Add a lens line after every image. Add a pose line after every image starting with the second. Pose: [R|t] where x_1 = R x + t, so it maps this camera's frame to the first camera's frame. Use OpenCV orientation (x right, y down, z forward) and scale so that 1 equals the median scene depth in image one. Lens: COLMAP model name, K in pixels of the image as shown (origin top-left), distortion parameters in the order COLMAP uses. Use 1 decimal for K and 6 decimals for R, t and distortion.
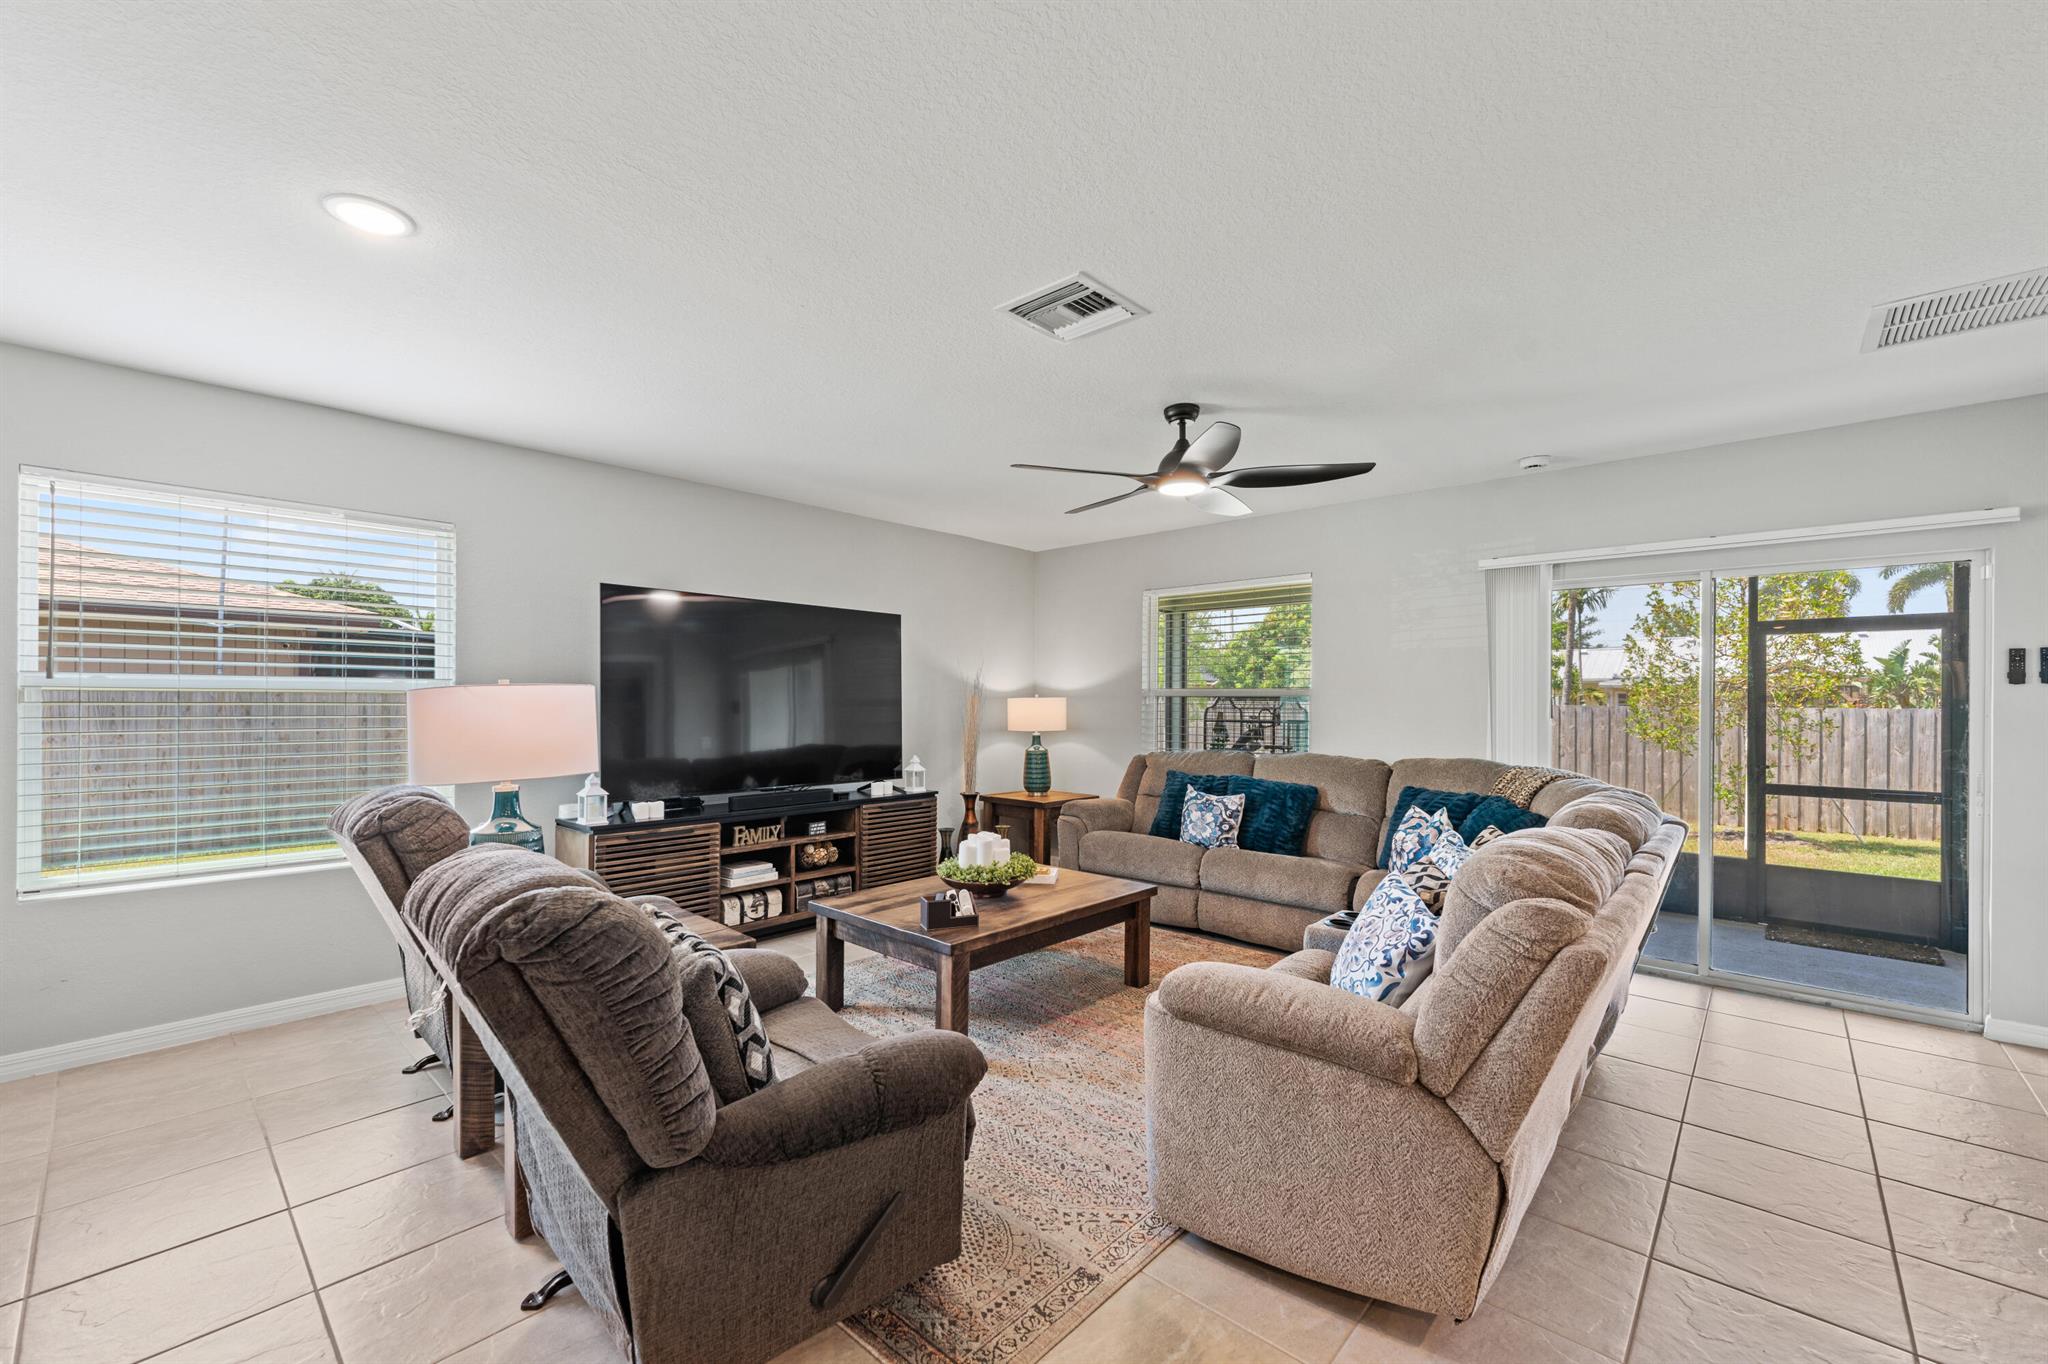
lens RADIAL K [[827.6, 0, 1021.9], [0, 827.6, 701.0], [0, 0, 1]] dist [-0.000177, -0.000437]
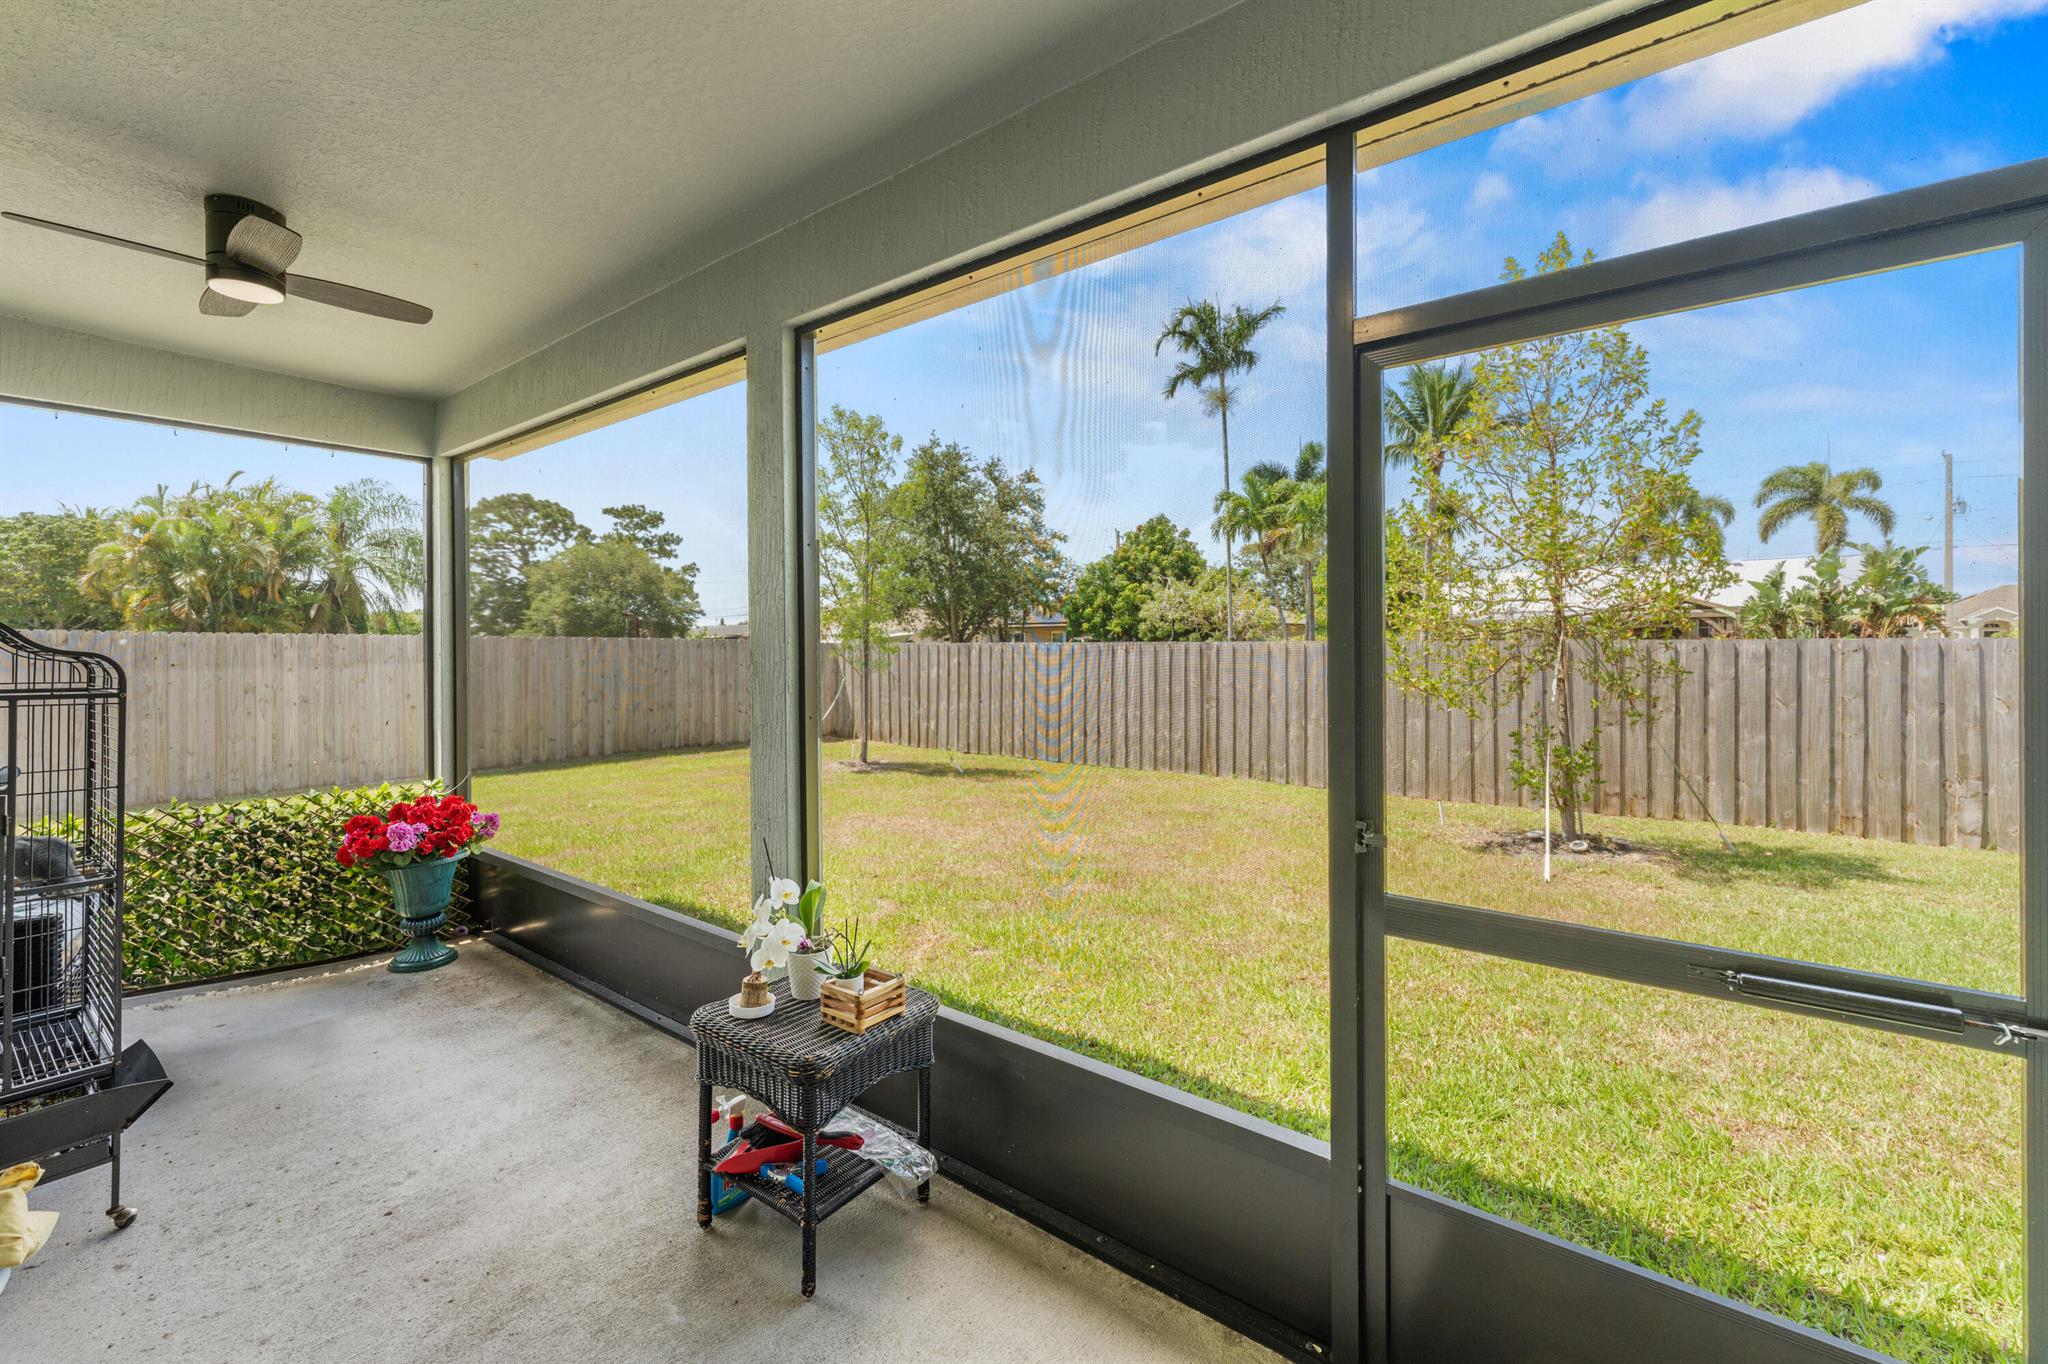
lens RADIAL K [[827.6, 0, 1029.6], [0, 827.6, 648.1], [0, 0, 1]] dist [-0.000177, -0.000437]
pose [[0.996392, -0.013208, 0.083835, 0.219623], [0.013022, 0.999911, 0.002768, 0.003974], [-0.083864, -0.001666, 0.996476, 0.211847]]
